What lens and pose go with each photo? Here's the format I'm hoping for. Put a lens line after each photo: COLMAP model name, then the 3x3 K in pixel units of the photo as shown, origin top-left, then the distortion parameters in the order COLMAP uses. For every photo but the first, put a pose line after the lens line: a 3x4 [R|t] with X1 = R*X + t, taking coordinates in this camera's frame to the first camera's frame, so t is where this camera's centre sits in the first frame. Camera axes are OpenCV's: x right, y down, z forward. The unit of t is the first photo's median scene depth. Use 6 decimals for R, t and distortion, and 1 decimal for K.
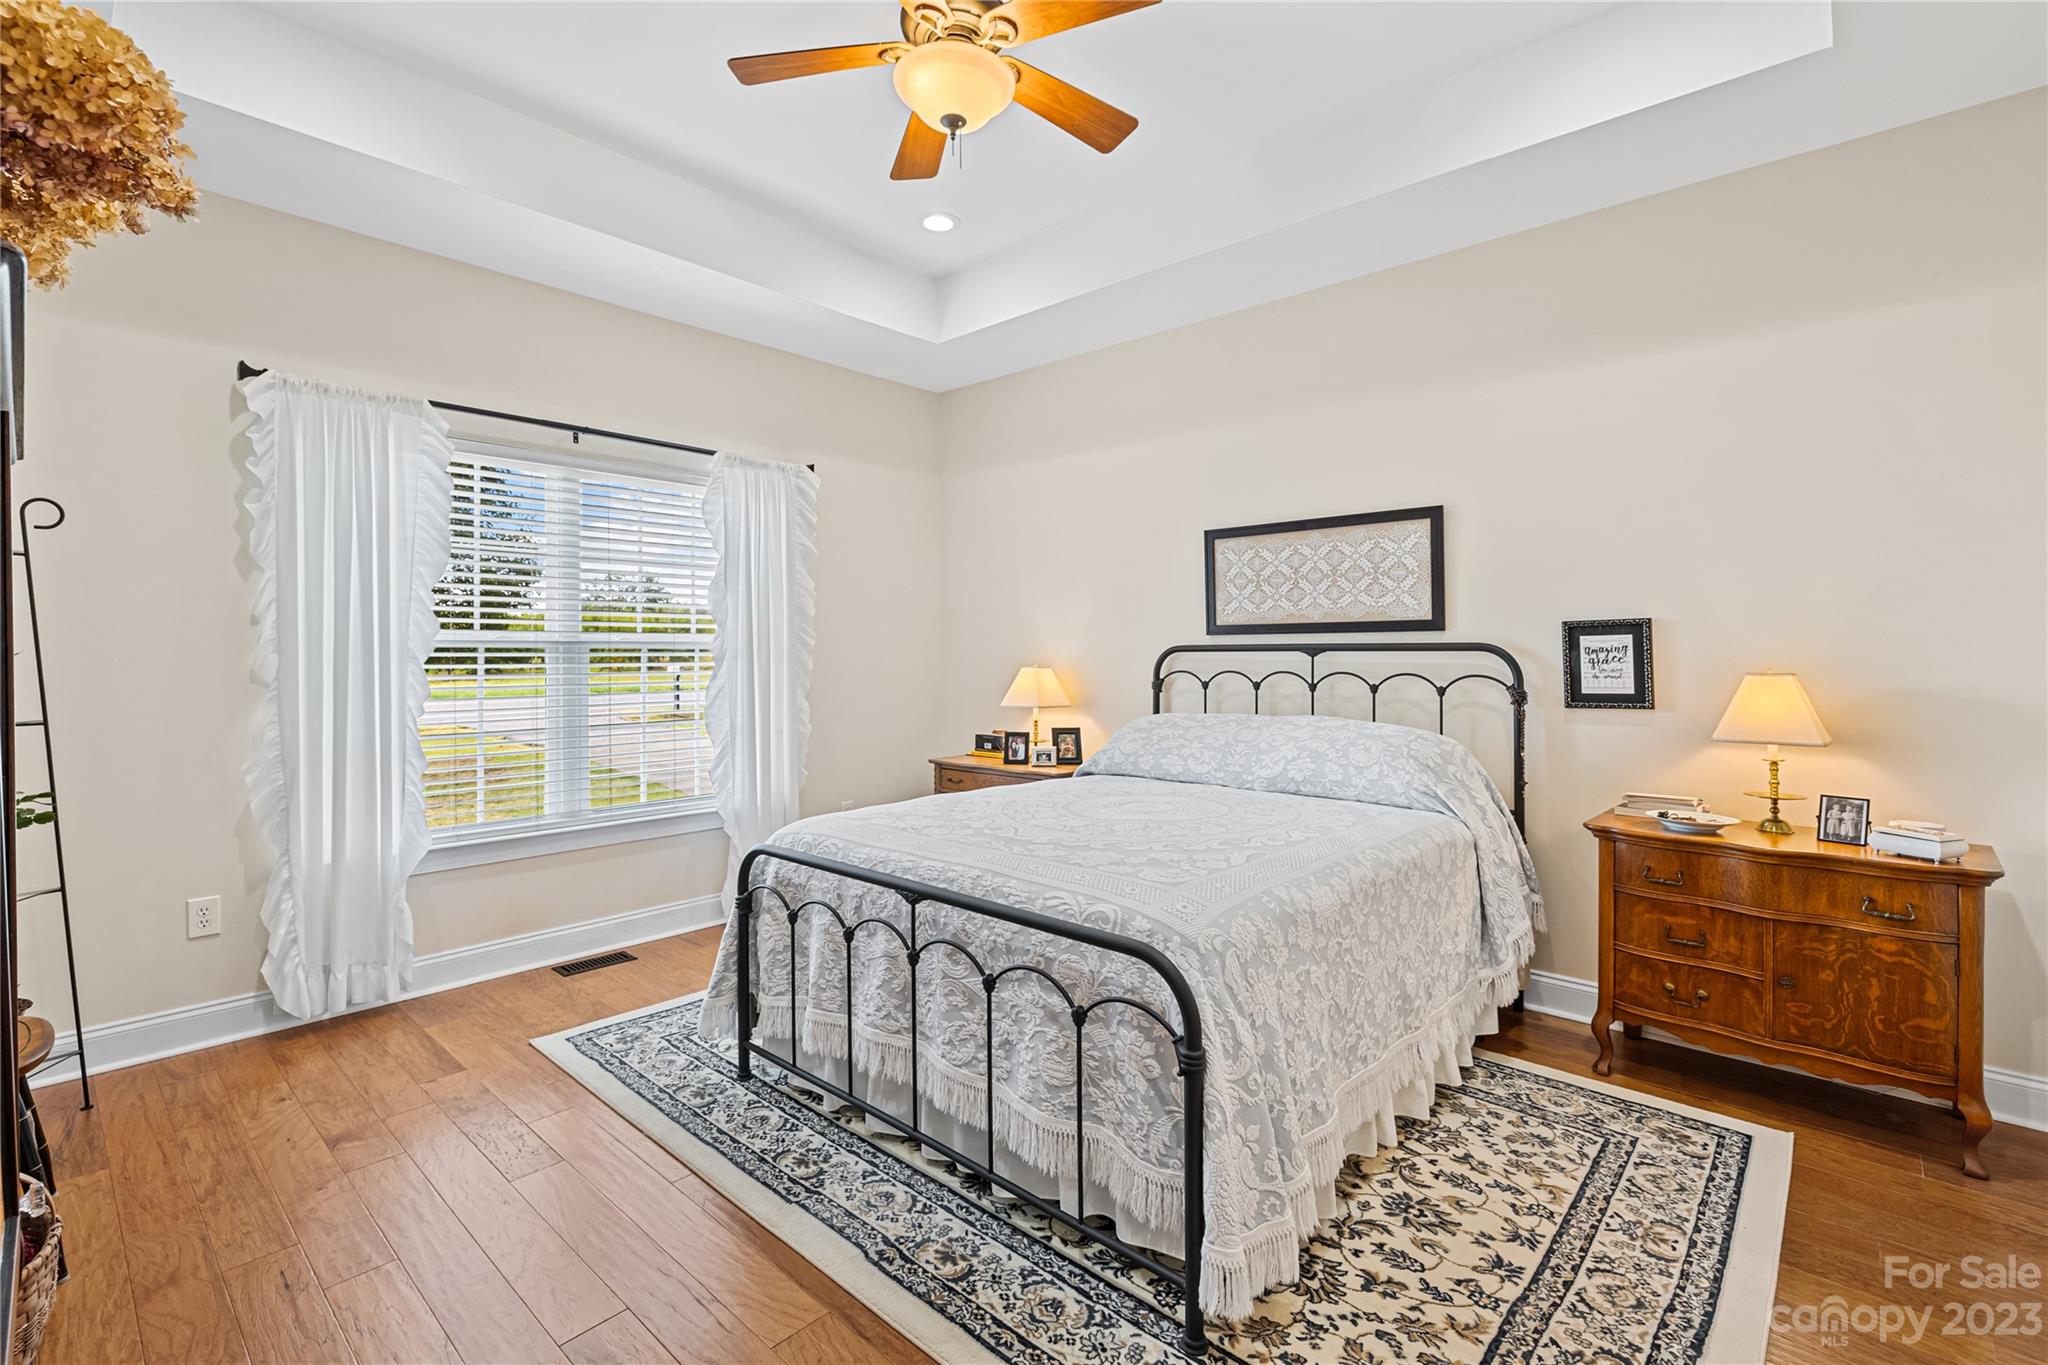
lens RADIAL K [[869.0, 0, 1024.9], [0, 869.0, 673.5], [0, 0, 1]] dist [0.001129, -0.000373]
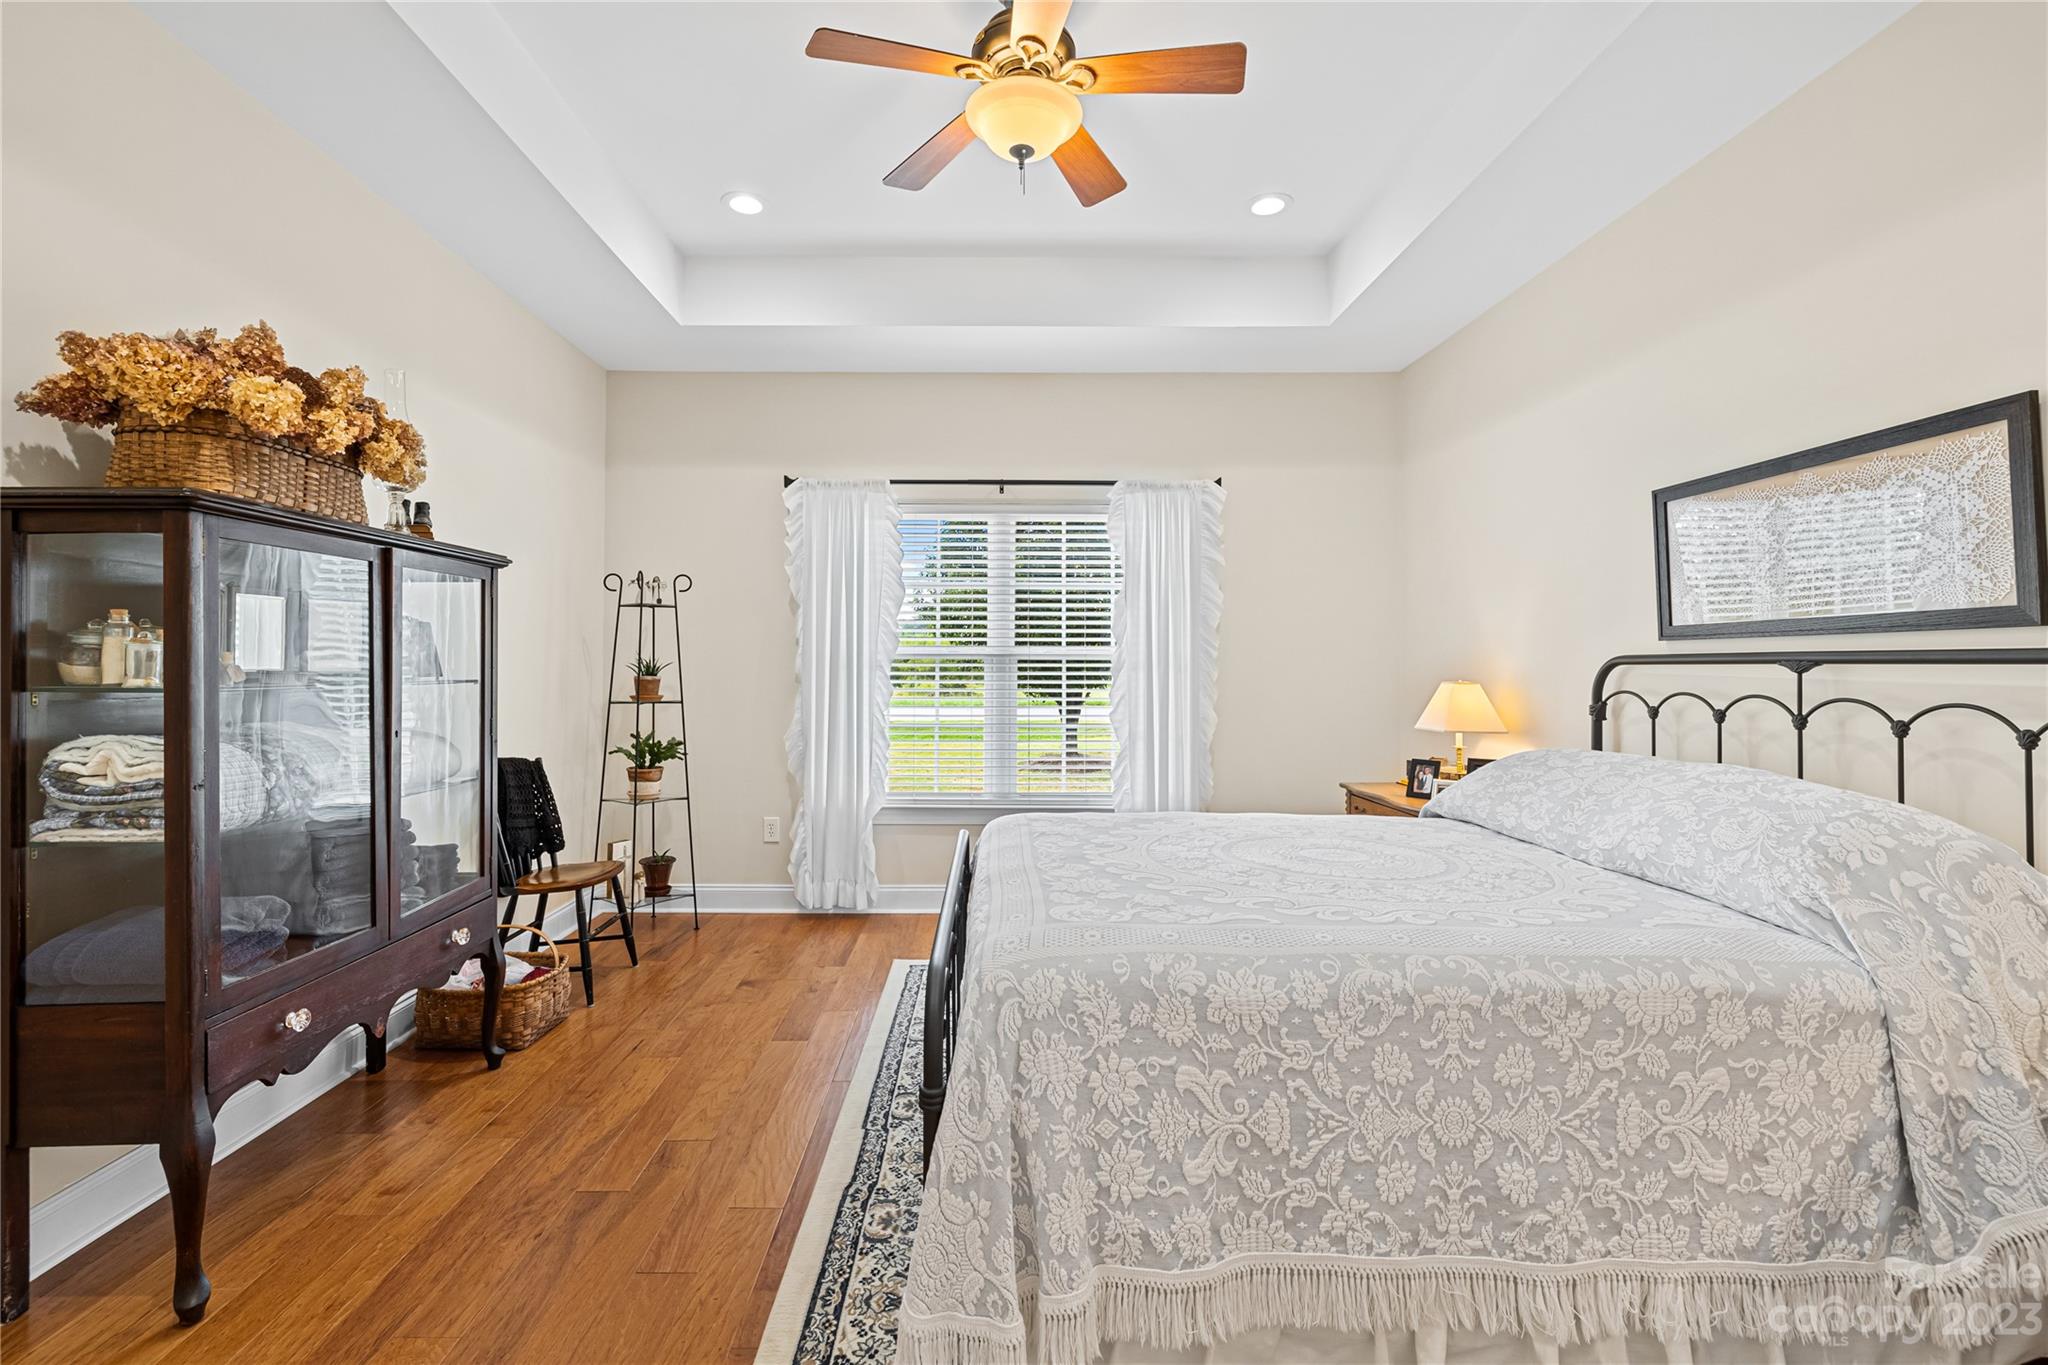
lens RADIAL K [[869.0, 0, 1030.3], [0, 869.0, 668.2], [0, 0, 1]] dist [0.001129, -0.000373]
pose [[0.699158, 0.006288, -0.714939, 0.453498], [-0.022009, 0.999677, -0.012730, -0.002965], [0.714628, 0.024635, 0.699071, 0.200412]]
